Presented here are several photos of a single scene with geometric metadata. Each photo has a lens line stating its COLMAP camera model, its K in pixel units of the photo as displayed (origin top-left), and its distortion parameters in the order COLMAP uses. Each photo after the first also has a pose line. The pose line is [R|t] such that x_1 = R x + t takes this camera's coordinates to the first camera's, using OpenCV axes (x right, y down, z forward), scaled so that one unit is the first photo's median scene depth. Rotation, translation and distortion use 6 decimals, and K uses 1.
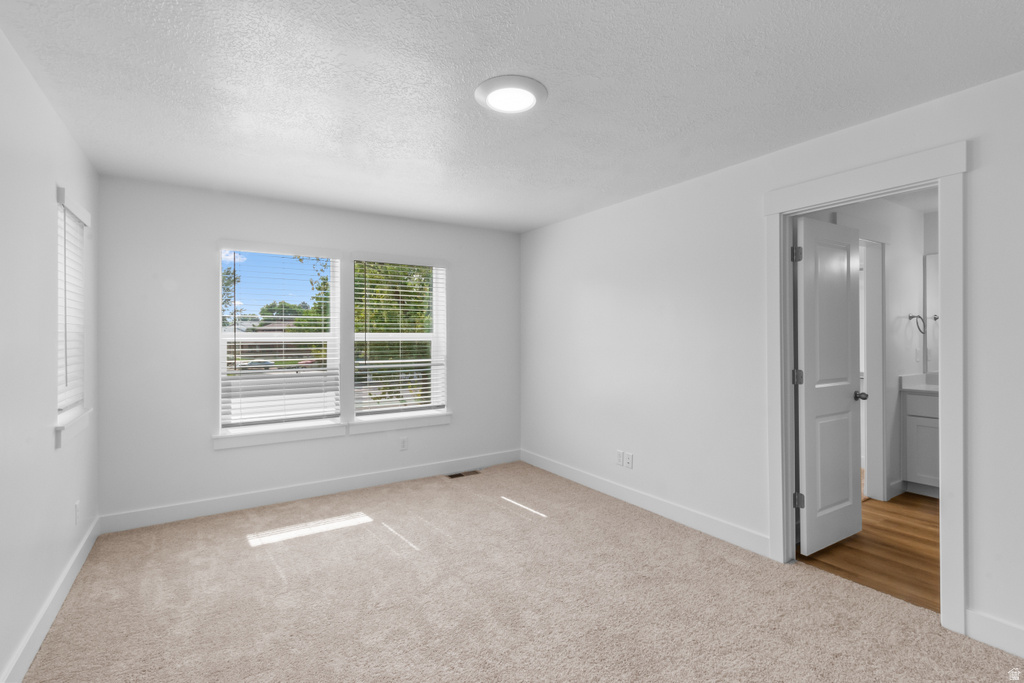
lens RADIAL K [[475.1, 0, 506.4], [0, 475.1, 343.4], [0, 0, 1]] dist [0.002448, 0.000129]
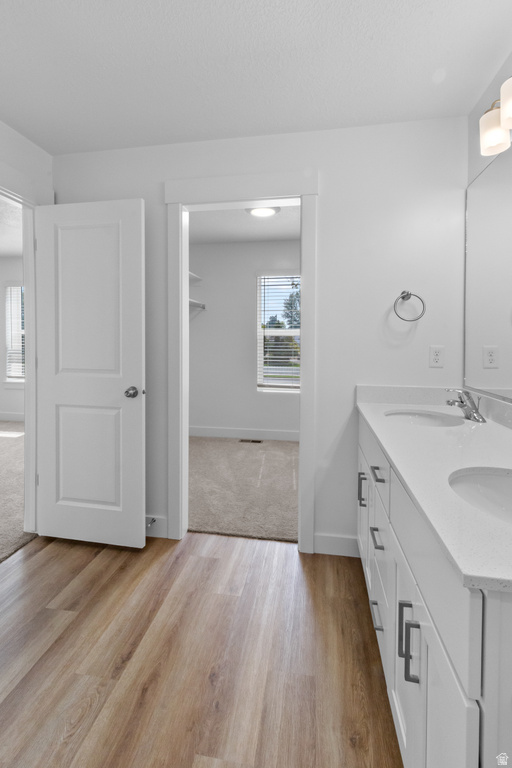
lens RADIAL K [[356.4, 0, 256.1], [0, 356.4, 381.6], [0, 0, 1]] dist [0.002448, 0.000129]
pose [[0.756529, 0.081036, -0.648919, 0.403128], [-0.005160, 0.993002, 0.117989, 0.005515], [0.653939, -0.085913, 0.751653, 0.207298]]
